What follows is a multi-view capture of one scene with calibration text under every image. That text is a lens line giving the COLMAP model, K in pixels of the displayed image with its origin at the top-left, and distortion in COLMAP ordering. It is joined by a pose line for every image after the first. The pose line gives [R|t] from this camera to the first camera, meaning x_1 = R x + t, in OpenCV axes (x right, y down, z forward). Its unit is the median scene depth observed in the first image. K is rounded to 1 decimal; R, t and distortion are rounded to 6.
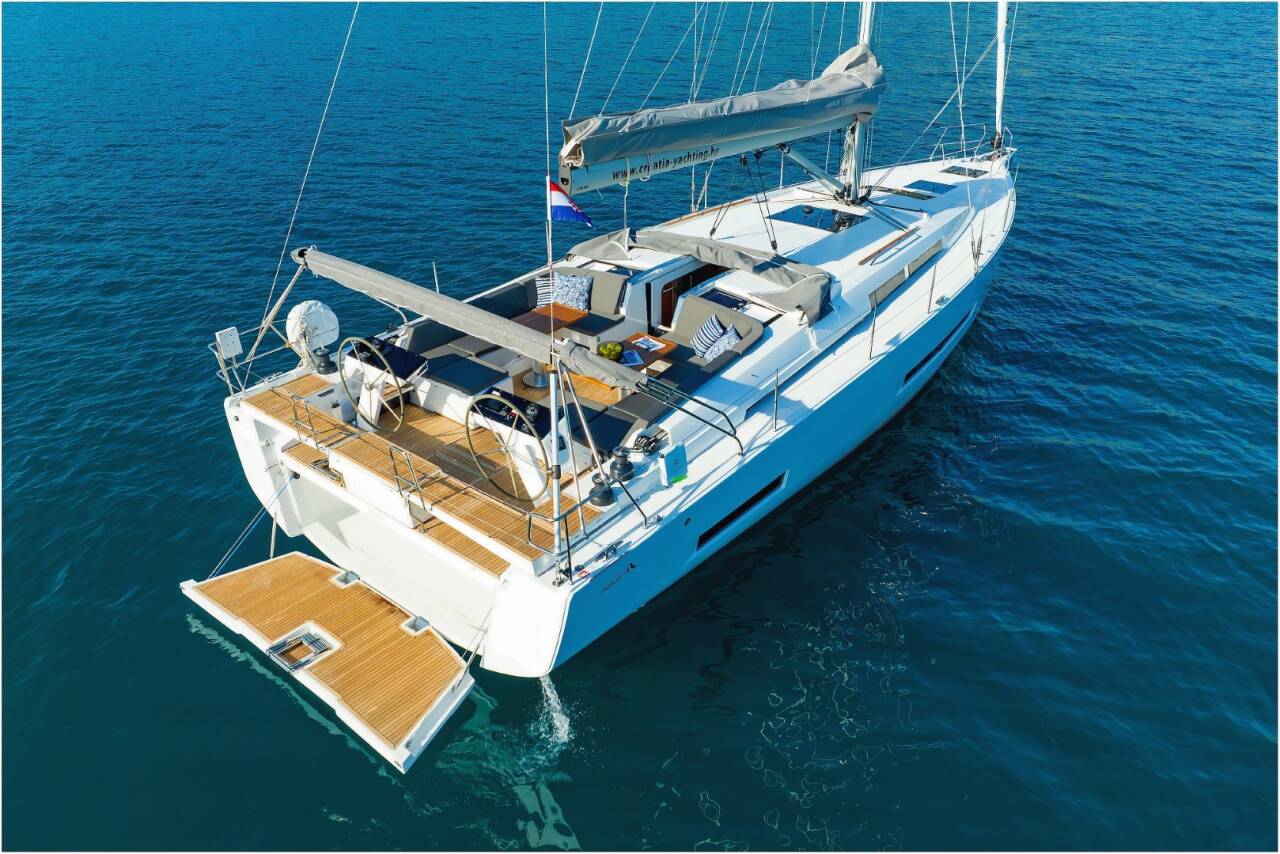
lens RADIAL K [[936.3, 0, 638.8], [0, 936.3, 377.2], [0, 0, 1]] dist [-0.035190, 0.000746]
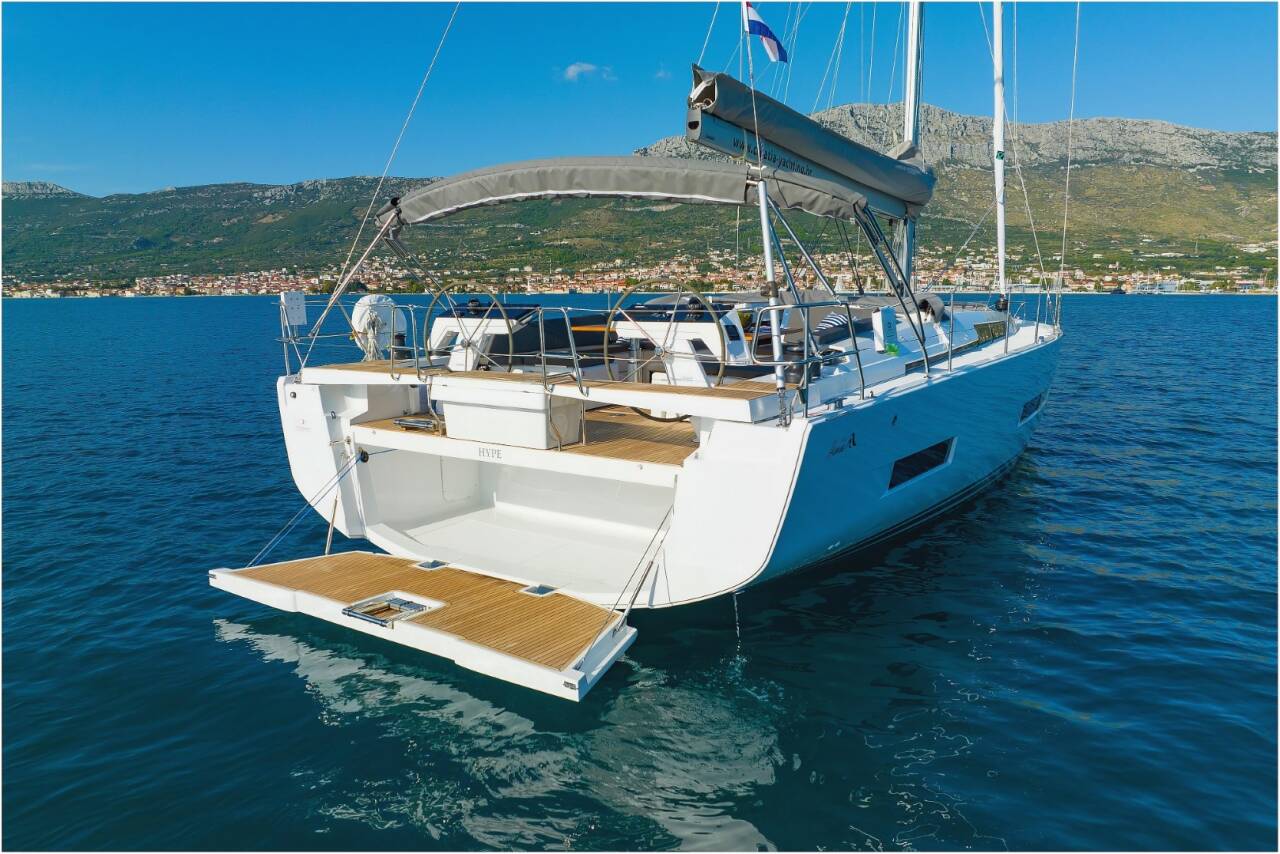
lens RADIAL K [[925.4, 0, 631.1], [0, 925.4, 426.9], [0, 0, 1]] dist [-0.038075, 0.004167]
pose [[0.996747, 0.000939, 0.080583, -0.208165], [0.023578, 0.952779, -0.302747, 0.341796], [-0.077062, 0.303663, 0.949658, 0.216626]]
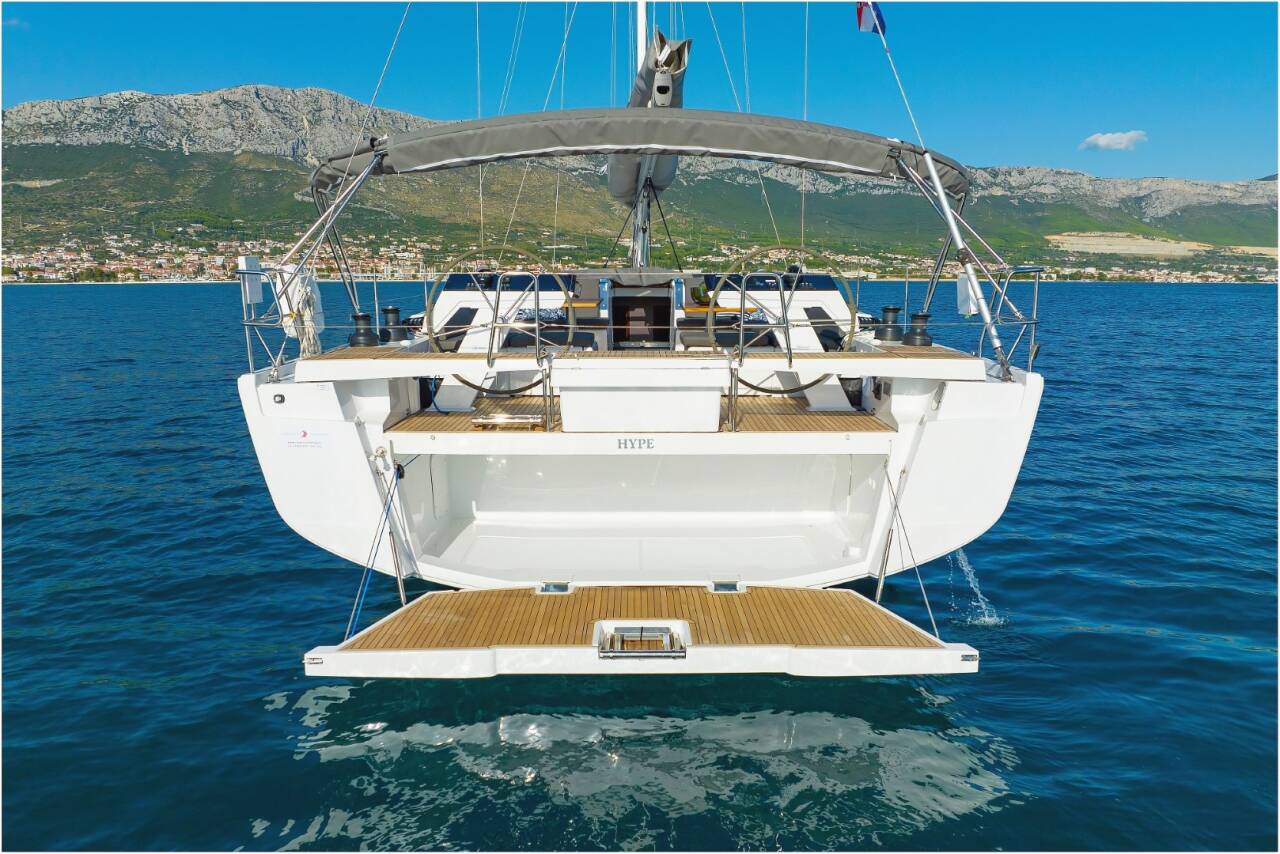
lens RADIAL K [[925.4, 0, 631.1], [0, 925.4, 426.9], [0, 0, 1]] dist [-0.038075, 0.004167]
pose [[0.770401, -0.086330, 0.631687, -0.663051], [0.269826, 0.941833, -0.200361, 0.251924], [-0.577647, 0.324804, 0.748884, 0.451369]]
